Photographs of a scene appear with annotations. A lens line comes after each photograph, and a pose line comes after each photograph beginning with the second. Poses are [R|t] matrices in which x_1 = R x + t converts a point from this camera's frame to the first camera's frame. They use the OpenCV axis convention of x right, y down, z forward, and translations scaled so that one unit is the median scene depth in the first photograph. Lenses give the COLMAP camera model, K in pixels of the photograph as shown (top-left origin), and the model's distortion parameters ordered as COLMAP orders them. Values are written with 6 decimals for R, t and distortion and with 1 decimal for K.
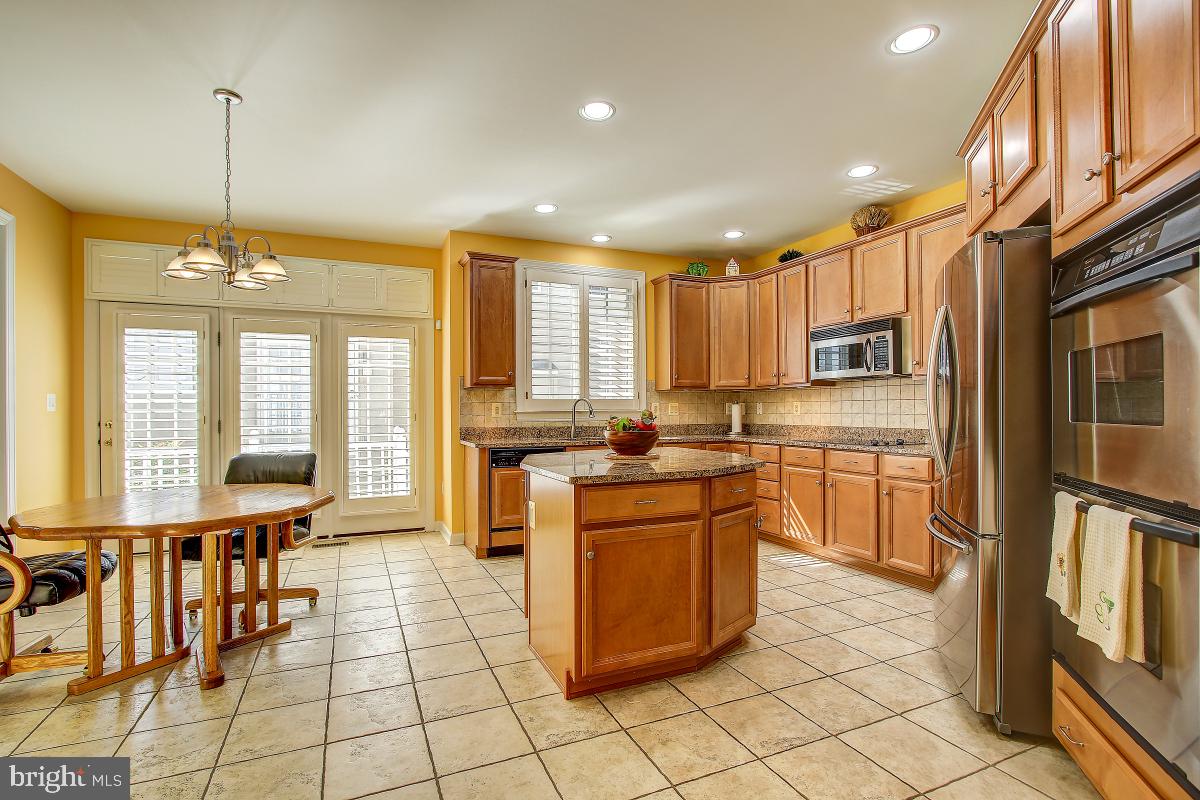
lens RADIAL K [[551.4, 0, 580.3], [0, 551.4, 407.6], [0, 0, 1]] dist [-0.011937, 0.000527]
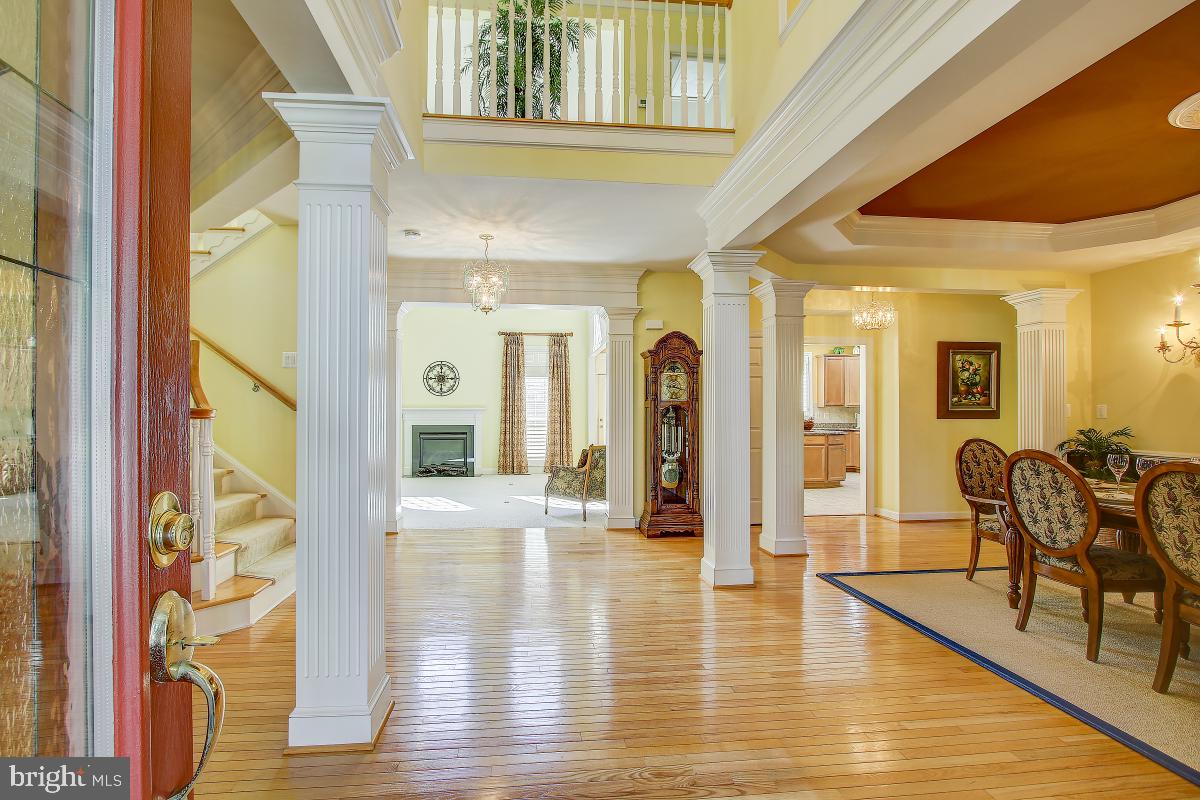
lens RADIAL K [[551.4, 0, 580.3], [0, 551.4, 407.6], [0, 0, 1]] dist [-0.011937, 0.000527]
pose [[0.957008, 0.004444, -0.290028, -0.152909], [-0.005351, 0.999983, -0.002335, -0.021858], [0.290013, 0.003786, 0.957015, -1.600277]]
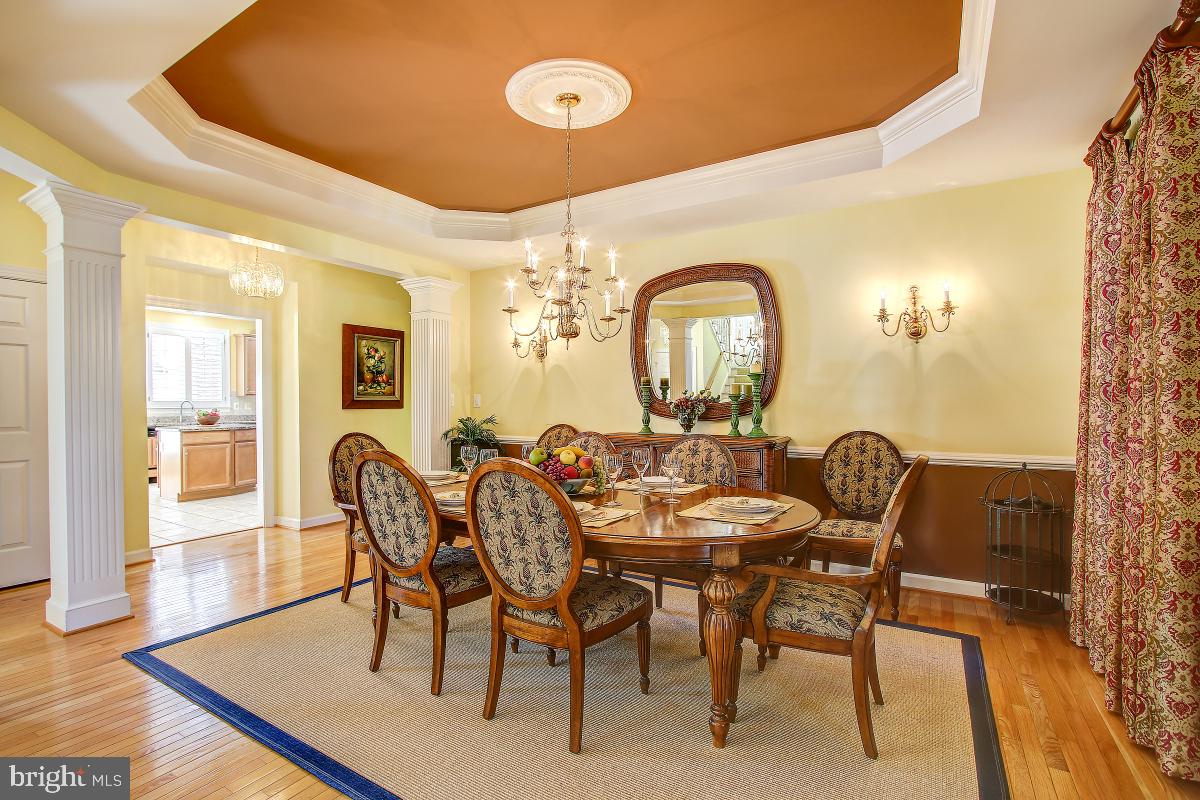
lens RADIAL K [[551.4, 0, 580.3], [0, 551.4, 407.6], [0, 0, 1]] dist [-0.011937, 0.000527]
pose [[0.820777, -0.000496, 0.571248, 0.036710], [-0.006279, 0.999931, 0.009890, -0.021016], [-0.571214, -0.011704, 0.820718, -1.350226]]
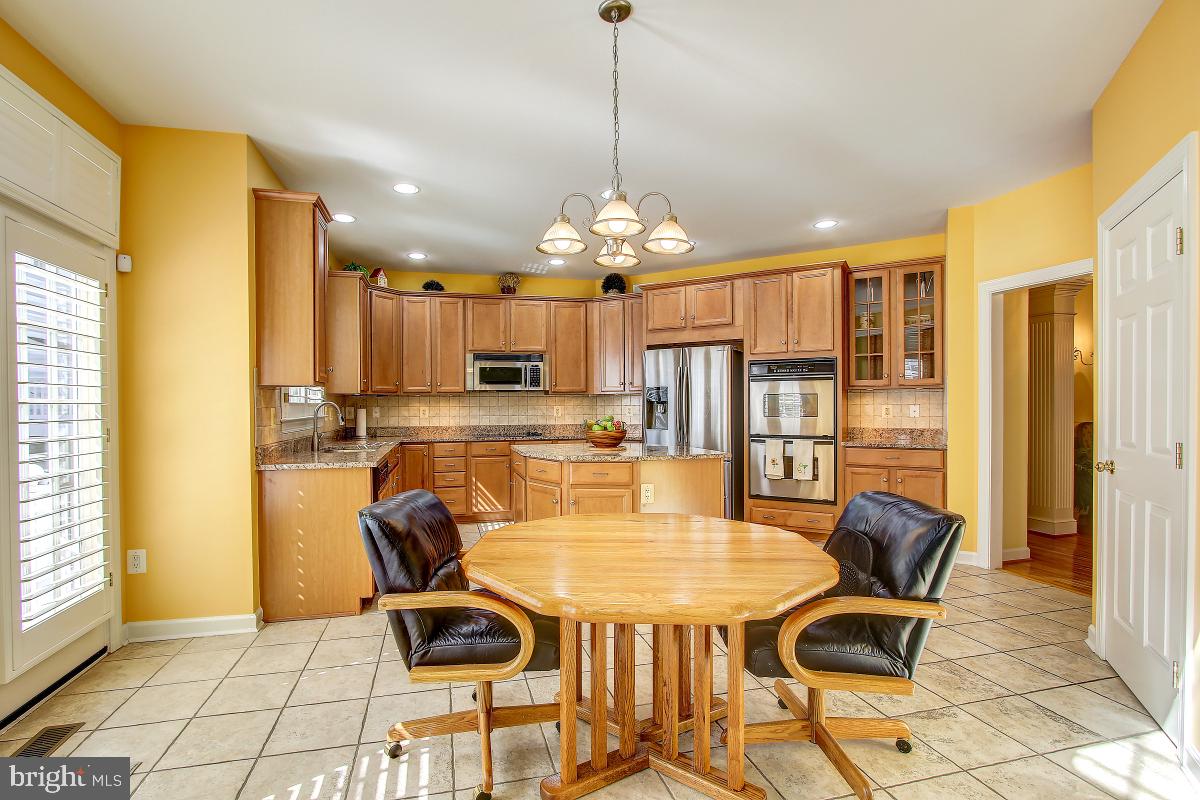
lens RADIAL K [[554.9, 0, 570.7], [0, 554.9, 407.4], [0, 0, 1]] dist [-0.016600, 0.000853]
pose [[0.162967, 0.001174, 0.986631, -0.837914], [0.001828, 0.999997, -0.001492, -0.007398], [-0.986630, 0.002046, 0.162964, 0.556072]]
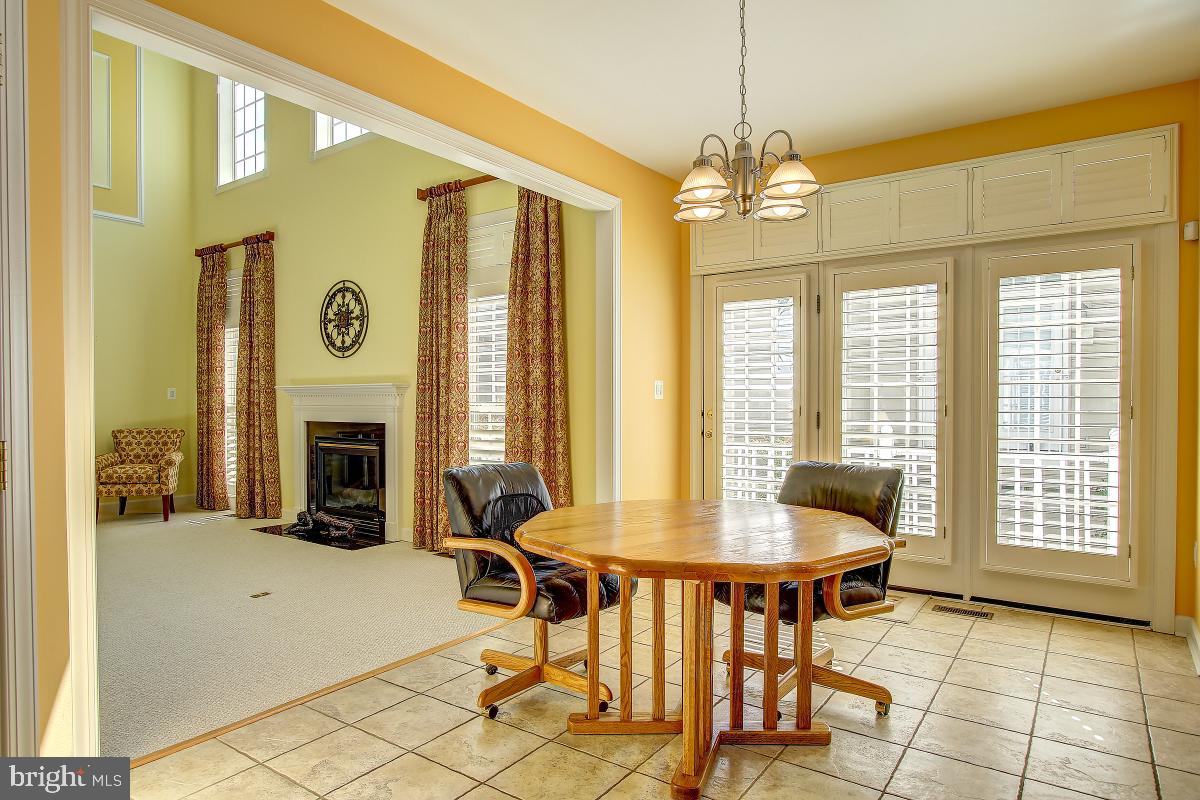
lens RADIAL K [[705.2, 0, 573.9], [0, 705.2, 407.8], [0, 0, 1]] dist [-0.018479, -0.000004]
pose [[0.511512, 0.014517, -0.859153, 0.005541], [0.000304, 0.999854, 0.017076, 0.000938], [0.859276, -0.008996, 0.511433, 0.212549]]
